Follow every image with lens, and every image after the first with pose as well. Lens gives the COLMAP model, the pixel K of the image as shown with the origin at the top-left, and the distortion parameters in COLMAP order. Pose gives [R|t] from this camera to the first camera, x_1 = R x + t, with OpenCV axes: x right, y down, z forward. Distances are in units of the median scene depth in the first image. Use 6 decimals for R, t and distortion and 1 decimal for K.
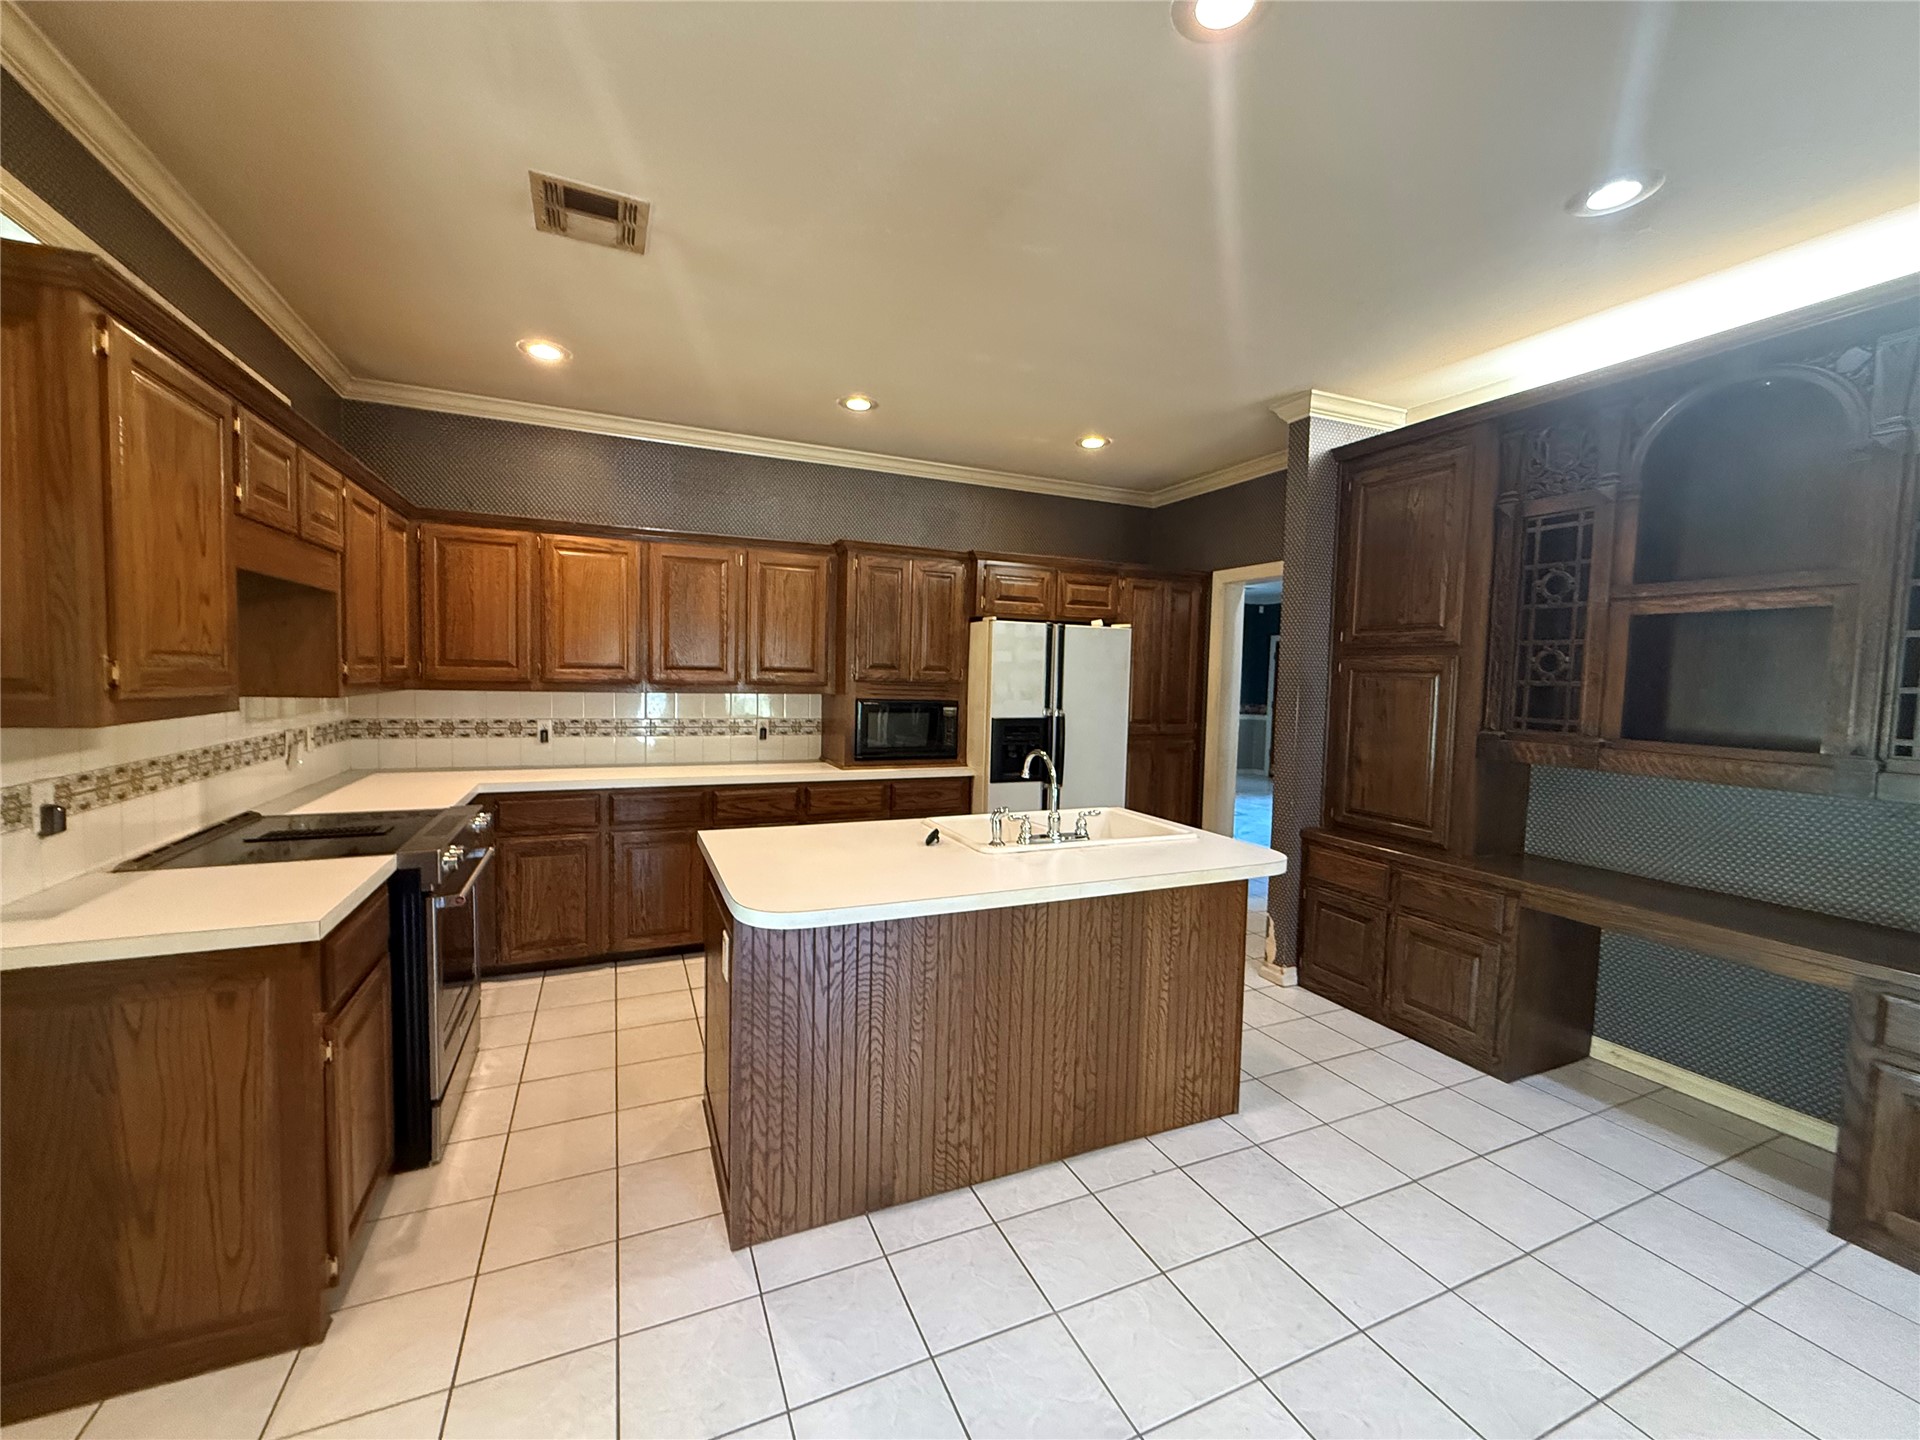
lens RADIAL K [[767.4, 0, 952.6], [0, 767.4, 721.3], [0, 0, 1]] dist [-0.000643, 0.000406]
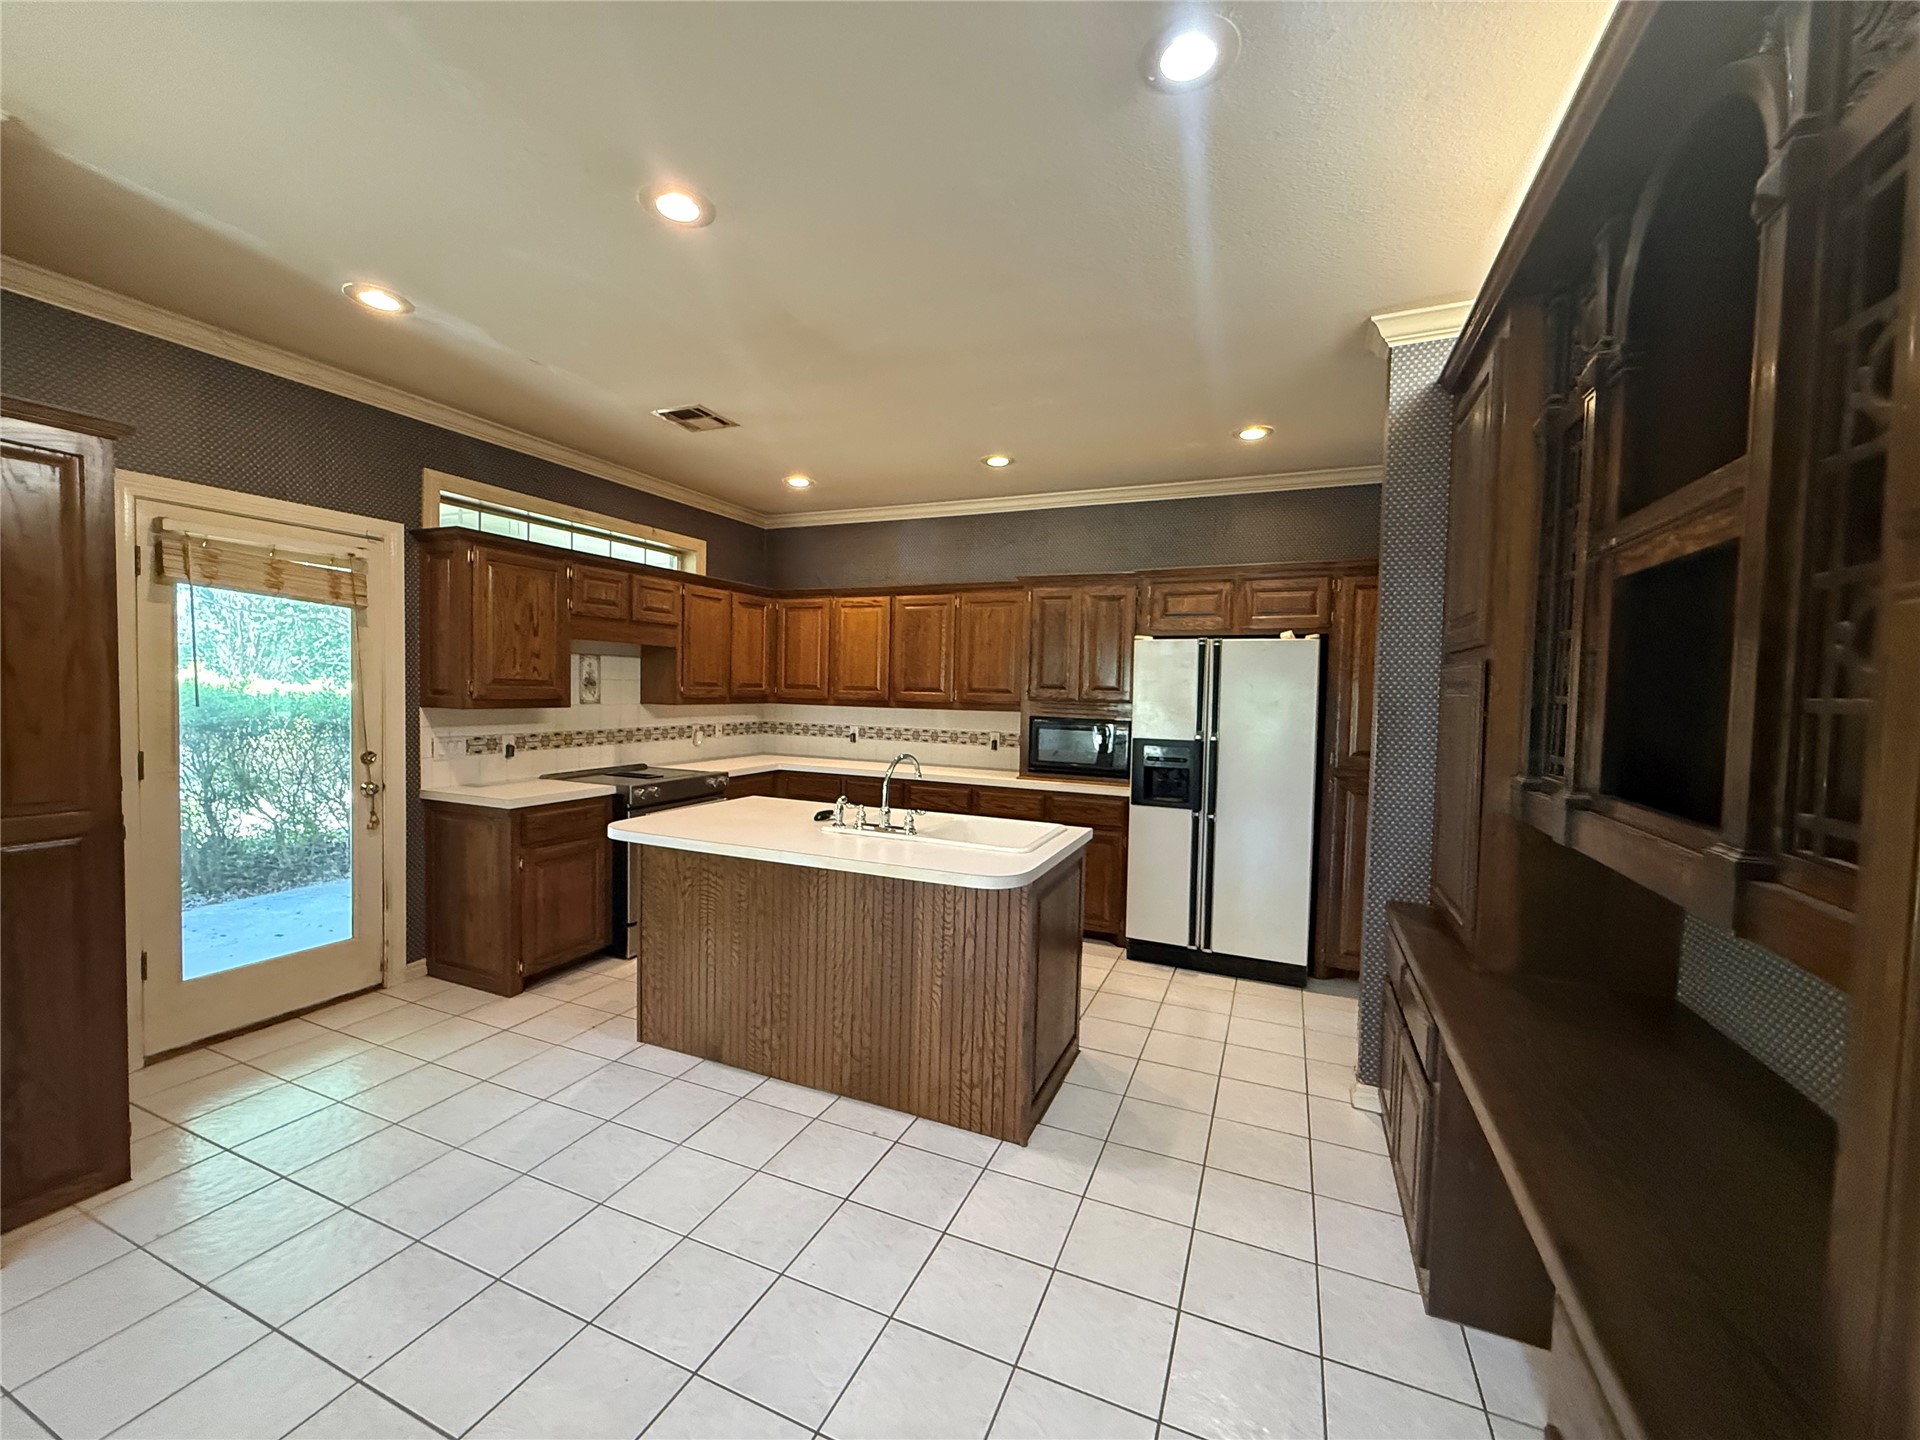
lens RADIAL K [[767.4, 0, 952.6], [0, 767.4, 721.3], [0, 0, 1]] dist [-0.000643, 0.000406]
pose [[0.677865, 0.024644, -0.734774, 0.726896], [-0.051900, 0.998549, -0.014390, -0.000142], [0.733353, 0.047889, 0.678160, 0.189423]]
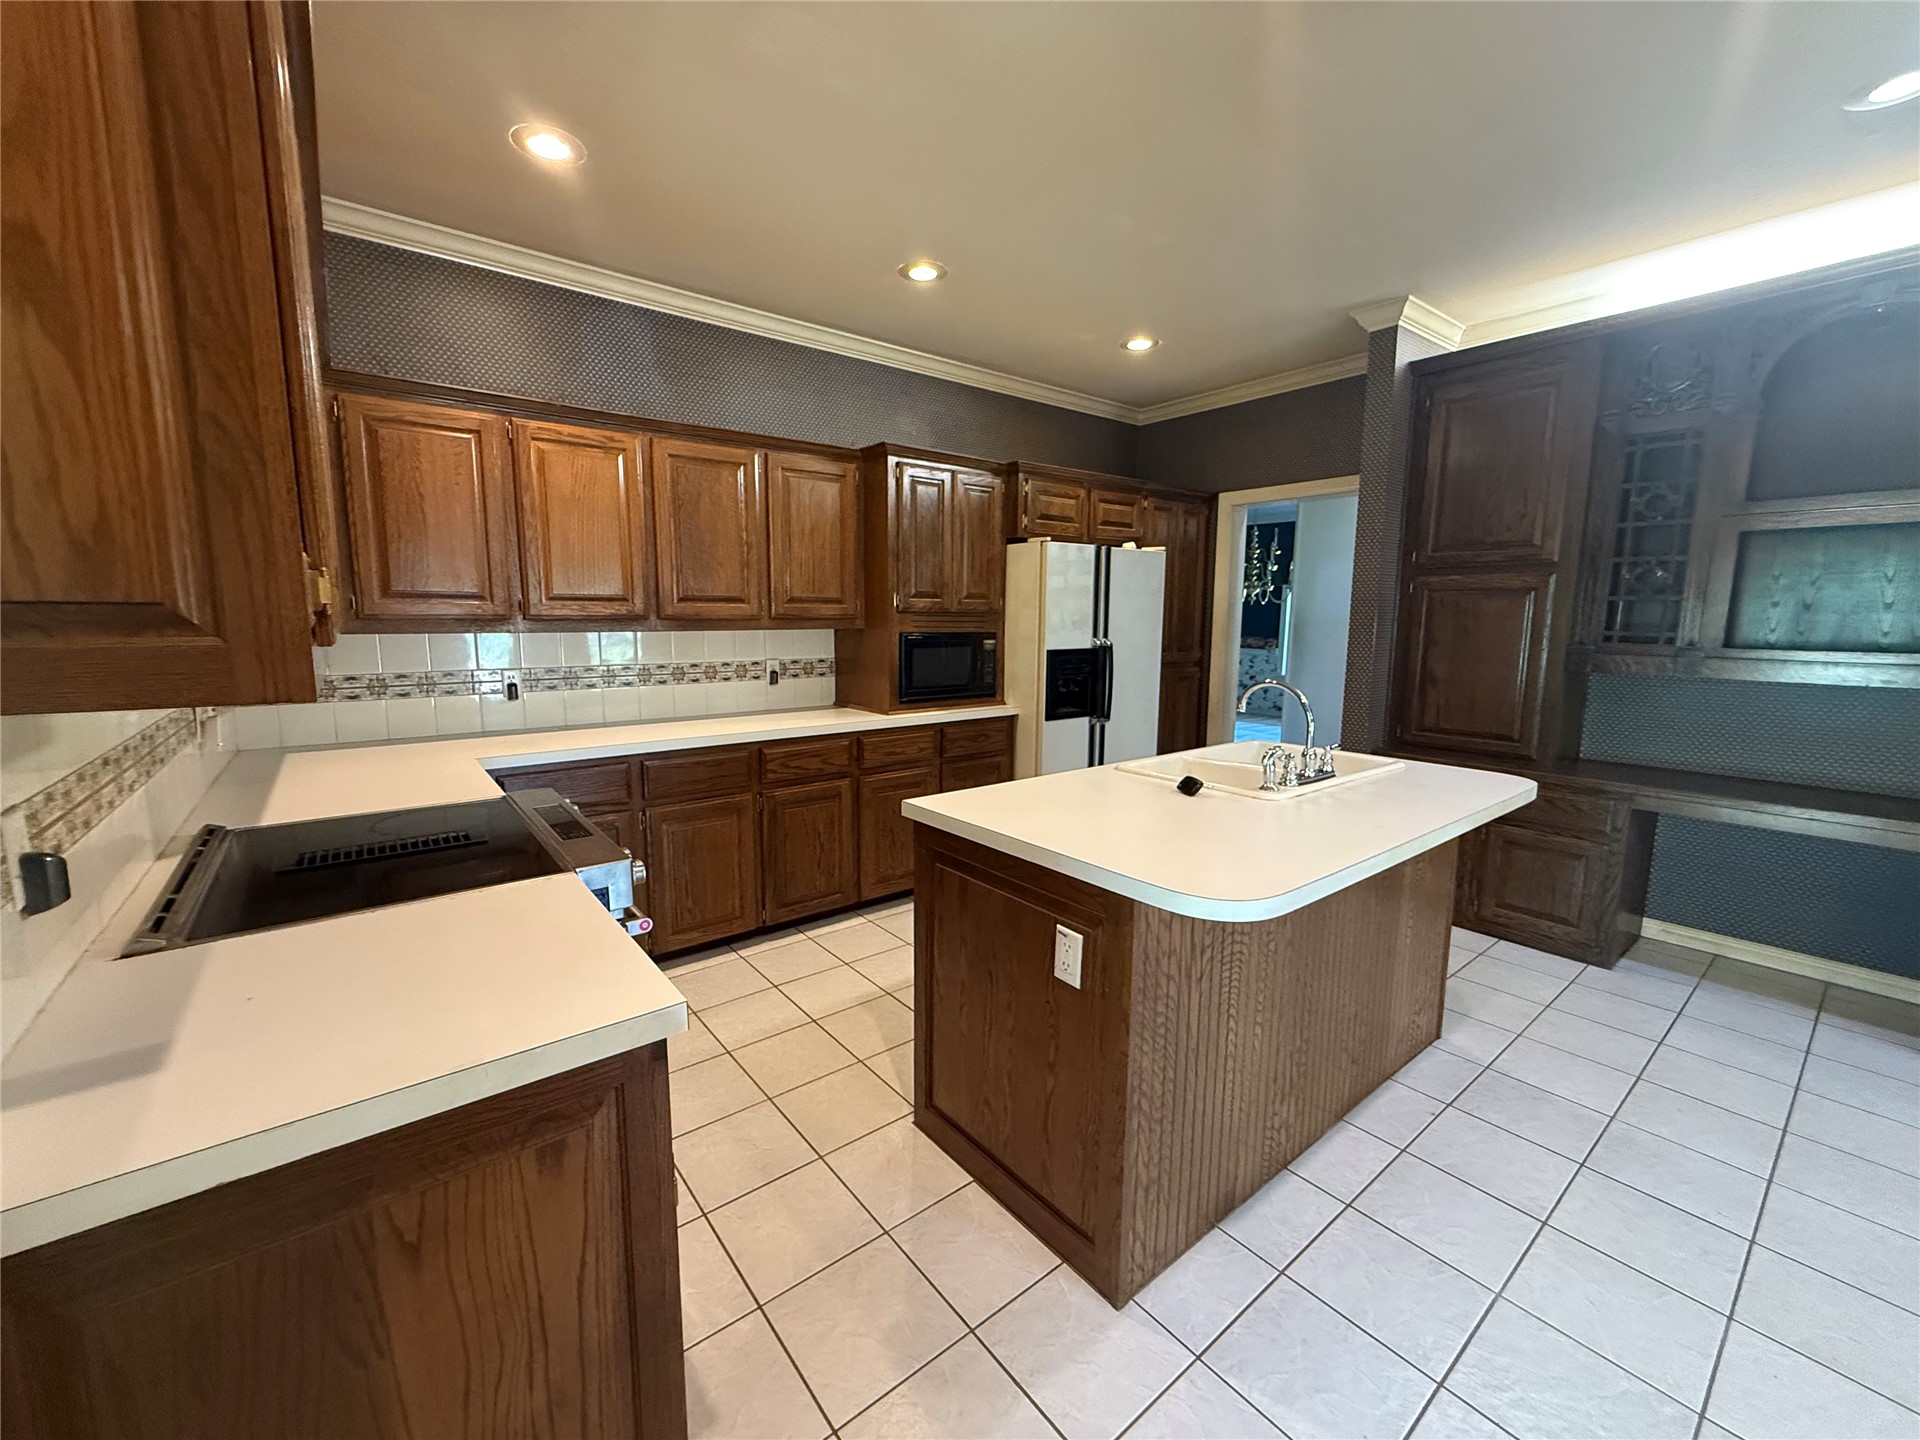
lens RADIAL K [[767.4, 0, 952.6], [0, 767.4, 721.3], [0, 0, 1]] dist [-0.000643, 0.000406]
pose [[0.968140, -0.053970, 0.244525, -0.335273], [0.033531, 0.995645, 0.086992, -0.003507], [-0.248155, -0.076022, 0.965733, 0.165254]]
